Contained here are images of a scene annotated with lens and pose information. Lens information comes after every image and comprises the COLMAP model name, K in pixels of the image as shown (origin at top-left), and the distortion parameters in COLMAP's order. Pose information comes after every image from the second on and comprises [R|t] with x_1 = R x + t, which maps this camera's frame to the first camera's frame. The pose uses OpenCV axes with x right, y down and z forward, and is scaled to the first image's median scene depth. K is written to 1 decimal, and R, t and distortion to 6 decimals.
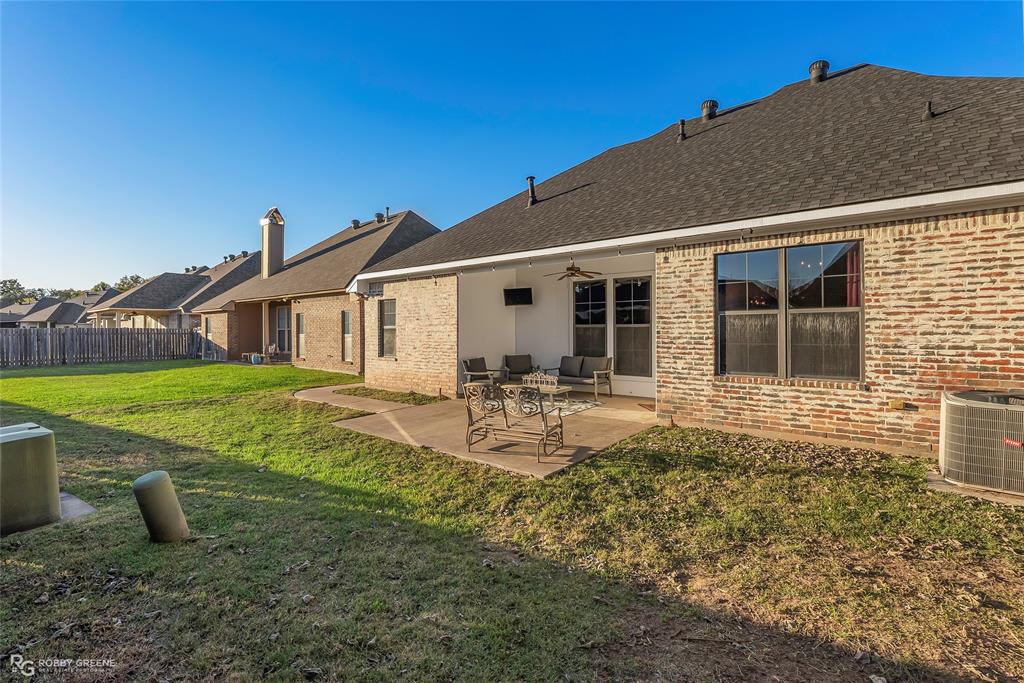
lens RADIAL K [[467.4, 0, 519.4], [0, 467.4, 333.9], [0, 0, 1]] dist [-0.000874, 0.001665]
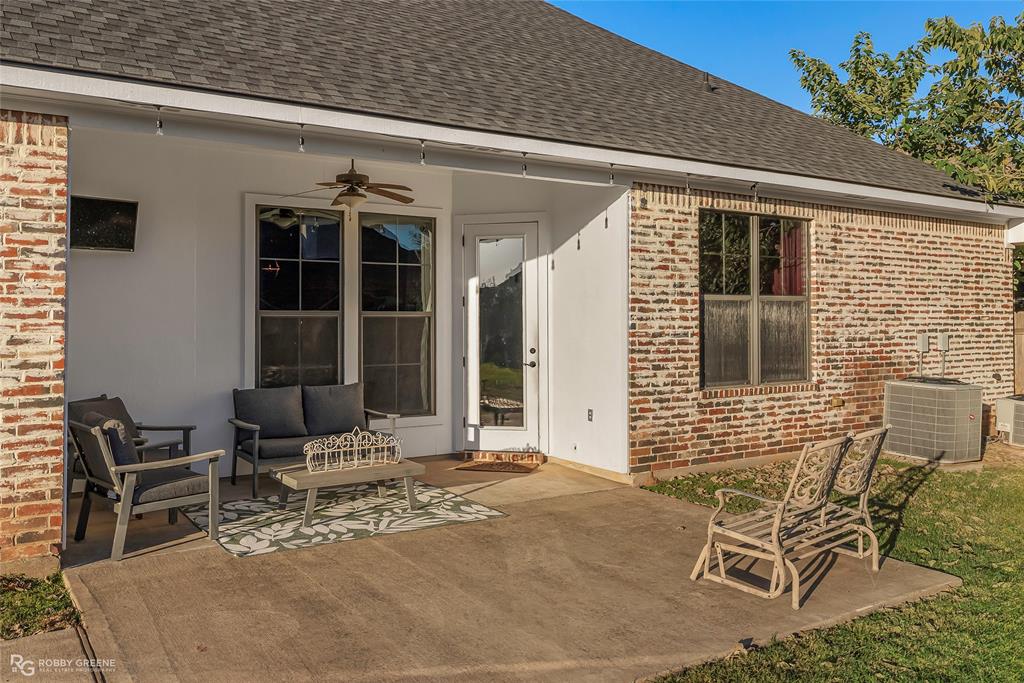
lens RADIAL K [[830.8, 0, 513.2], [0, 830.8, 319.0], [0, 0, 1]] dist [0.005505, 0.000866]
pose [[0.301268, 0.008116, 0.953505, -0.771849], [0.011608, 0.999858, -0.012178, -0.001257], [-0.953469, 0.014737, 0.301131, 0.875833]]
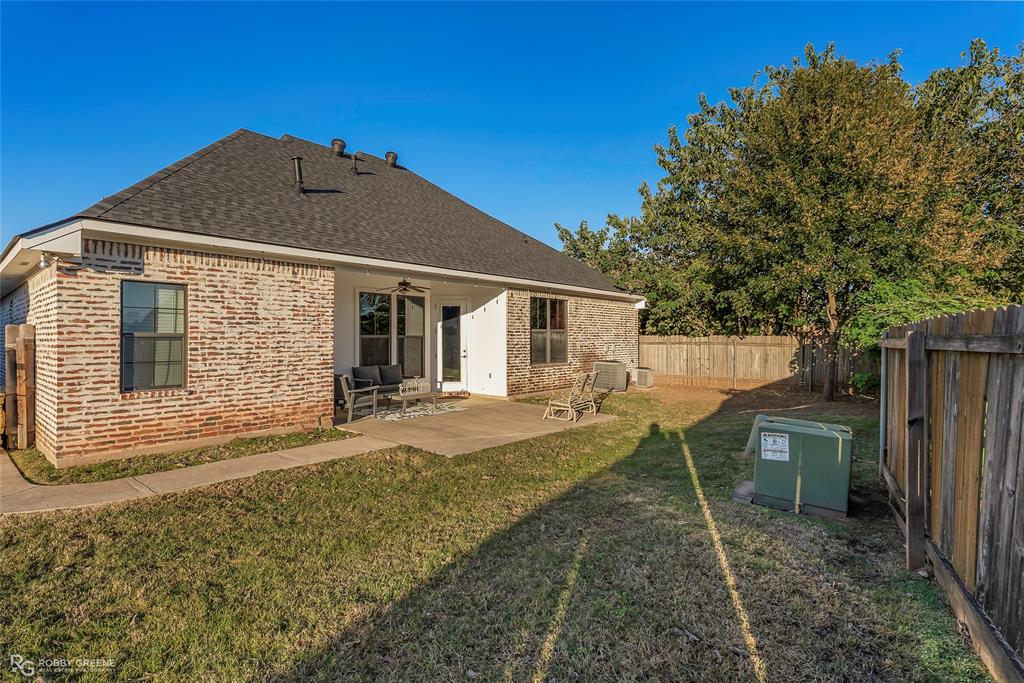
lens RADIAL K [[494.8, 0, 509.5], [0, 494.8, 344.7], [0, 0, 1]] dist [-0.002440, 0.003651]
pose [[0.034508, -0.005898, 0.999387, -1.415323], [0.013309, 0.999897, 0.005441, -0.000410], [-0.999316, 0.013113, 0.034583, 0.990684]]
